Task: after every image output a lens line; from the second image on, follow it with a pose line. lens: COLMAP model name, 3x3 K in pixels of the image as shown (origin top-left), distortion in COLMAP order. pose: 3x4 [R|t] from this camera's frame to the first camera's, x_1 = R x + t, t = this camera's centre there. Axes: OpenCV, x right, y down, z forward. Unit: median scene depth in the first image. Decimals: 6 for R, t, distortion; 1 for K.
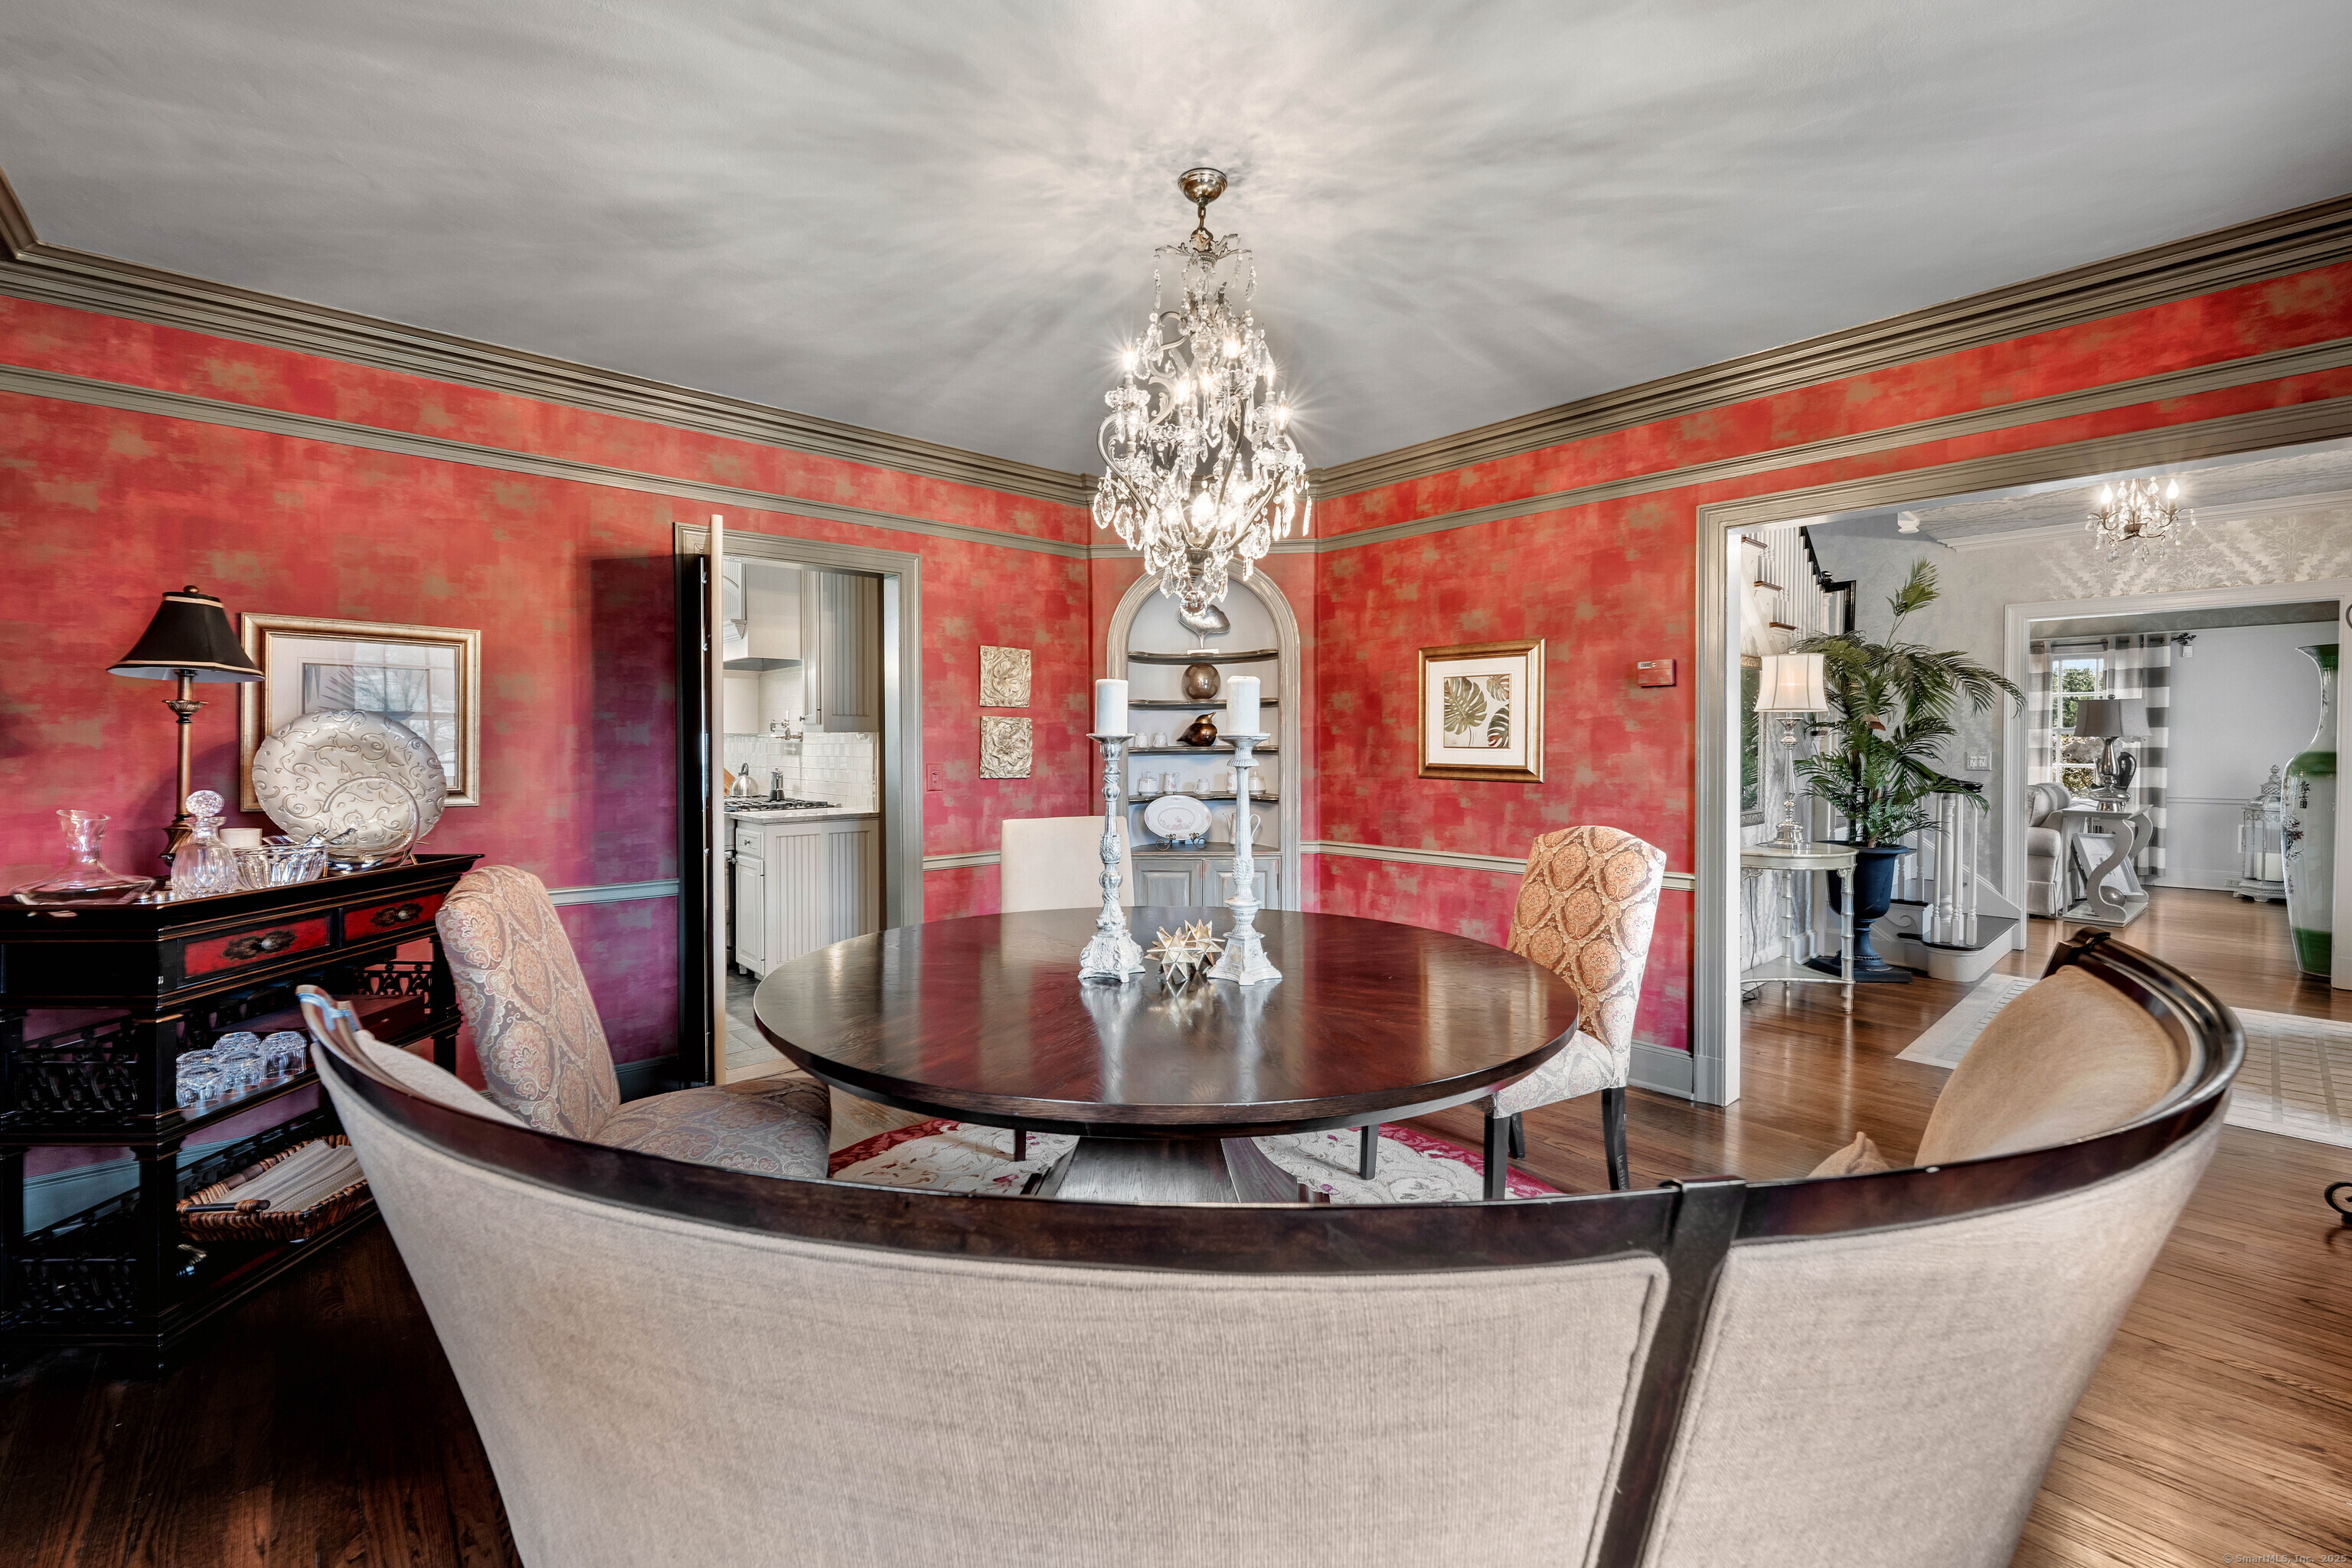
lens RADIAL K [[938.1, 0, 1170.3], [0, 938.1, 752.1], [0, 0, 1]] dist [0.000858, 0.000035]
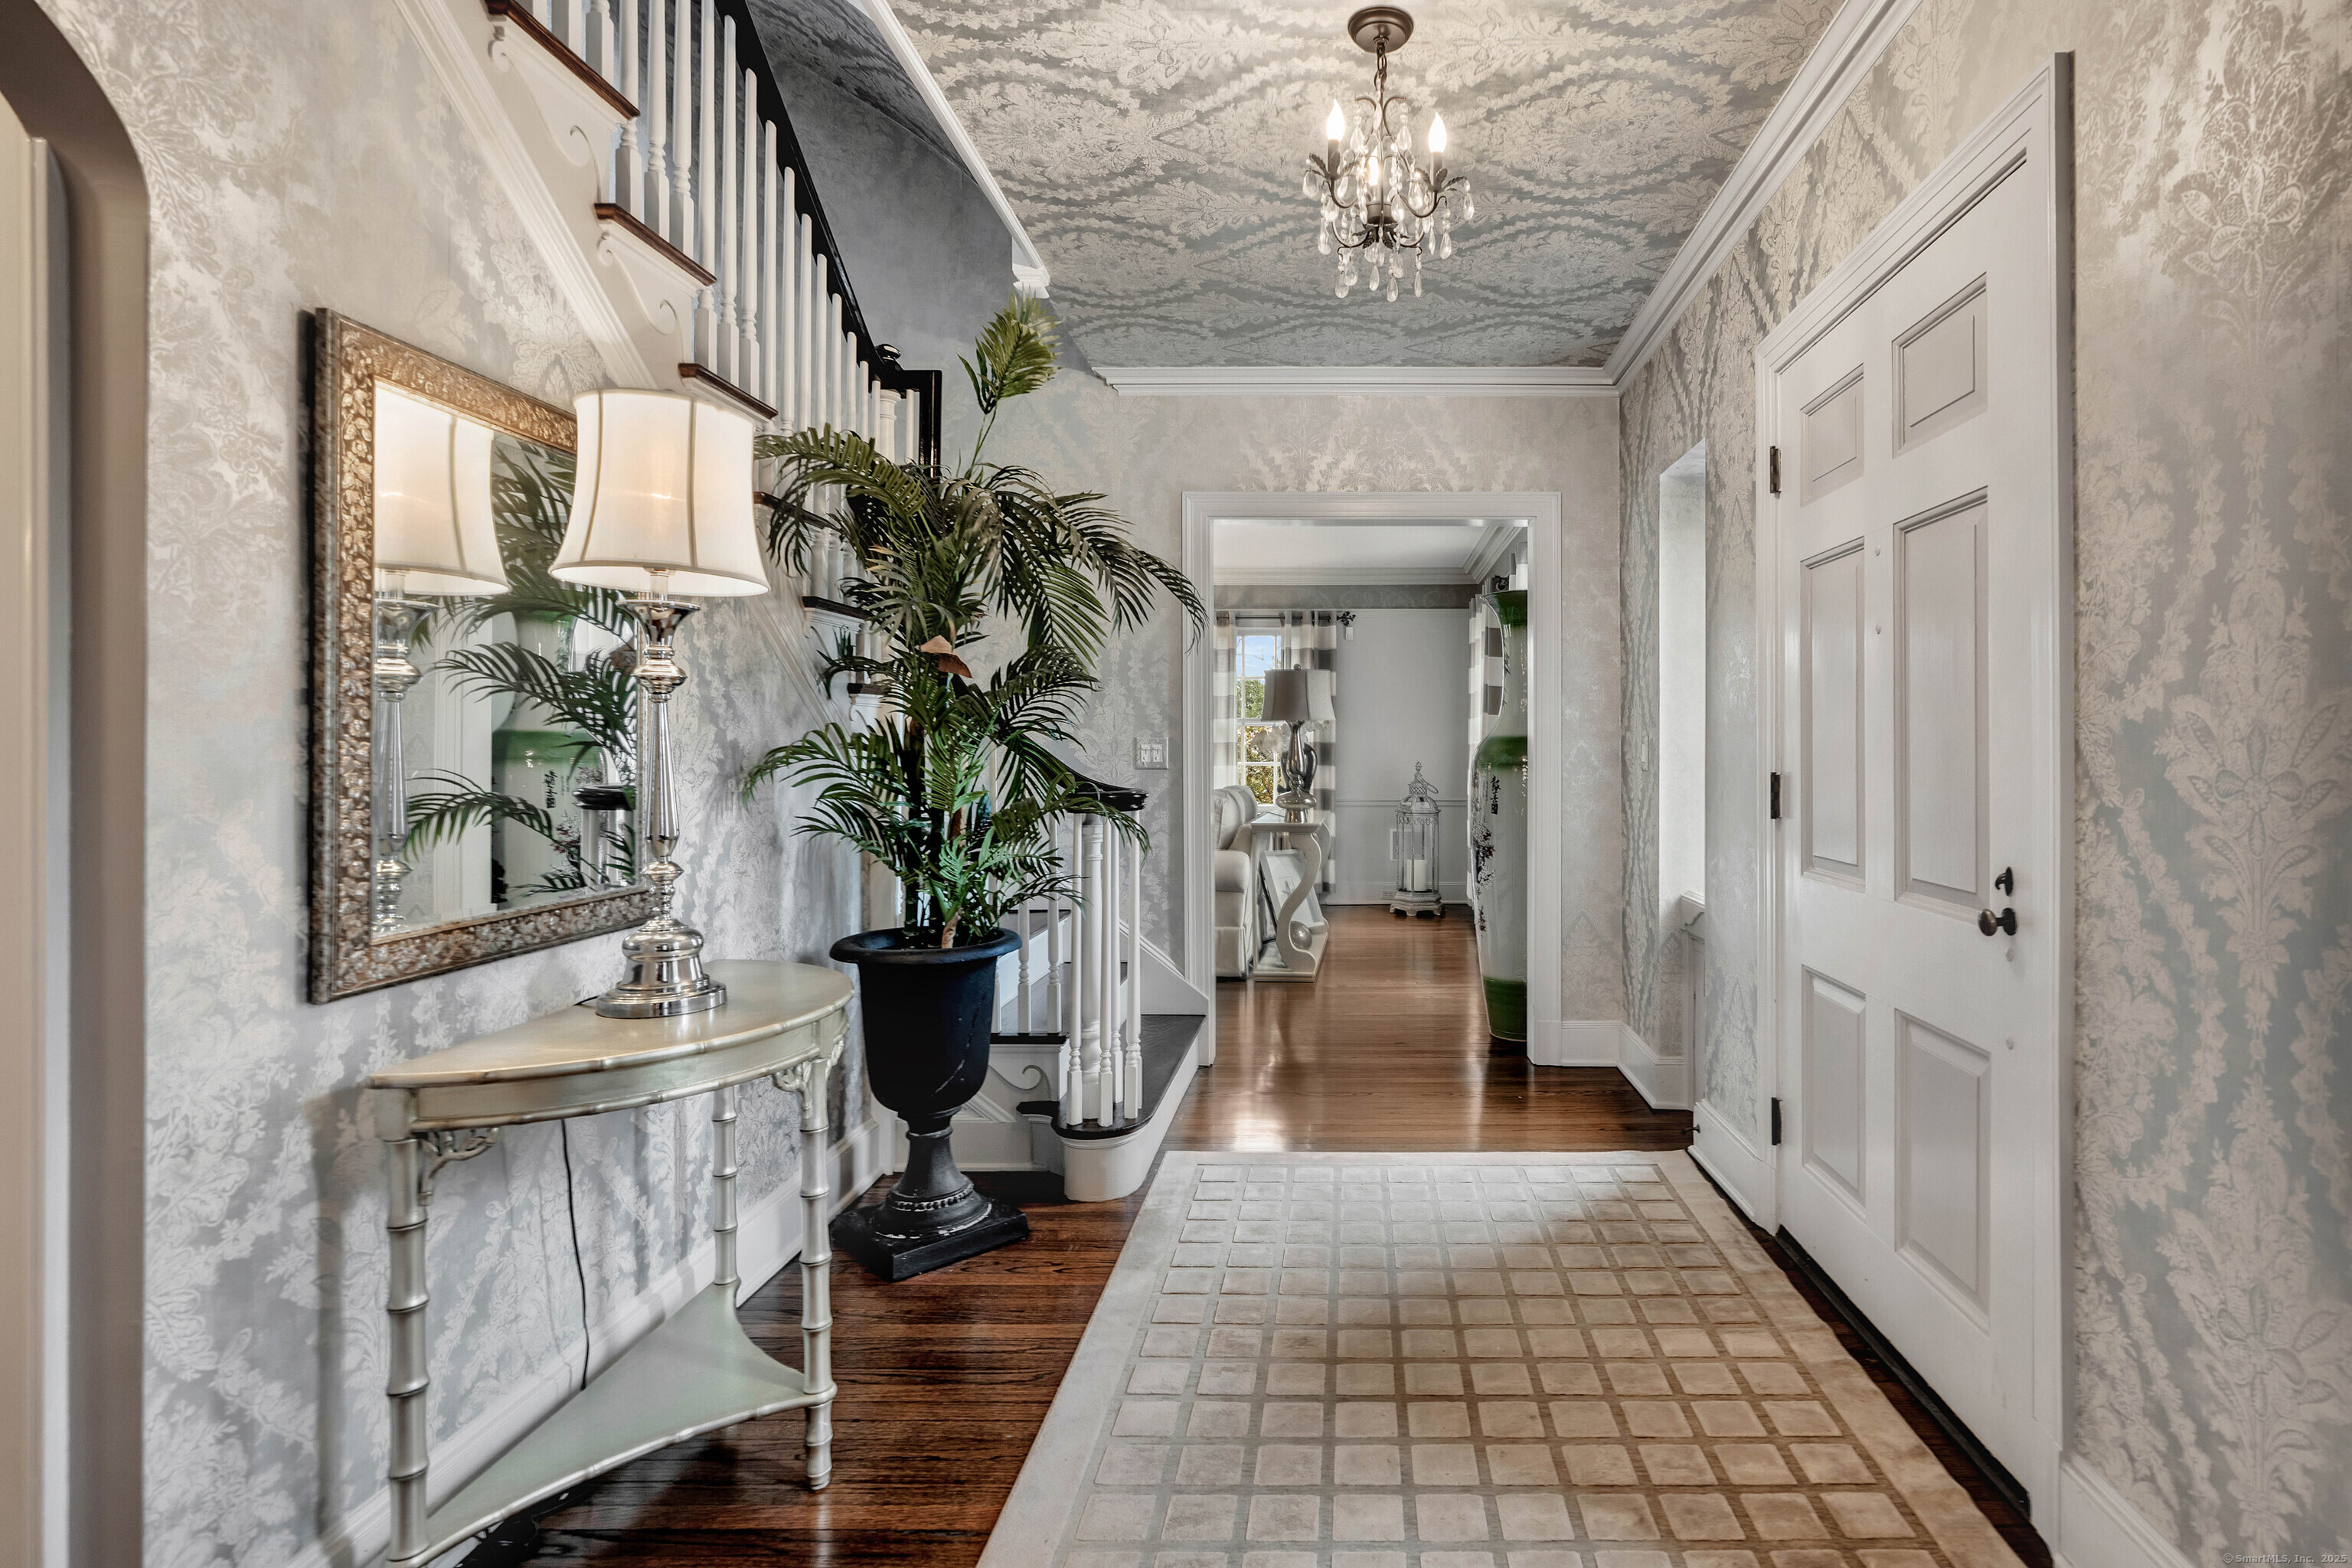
lens RADIAL K [[938.1, 0, 1170.3], [0, 938.1, 752.1], [0, 0, 1]] dist [0.000858, 0.000035]
pose [[0.771911, 0.000328, 0.635731, 0.498186], [0.009534, 0.999881, -0.012092, 0.016533], [-0.635660, 0.015395, 0.771816, 0.540394]]
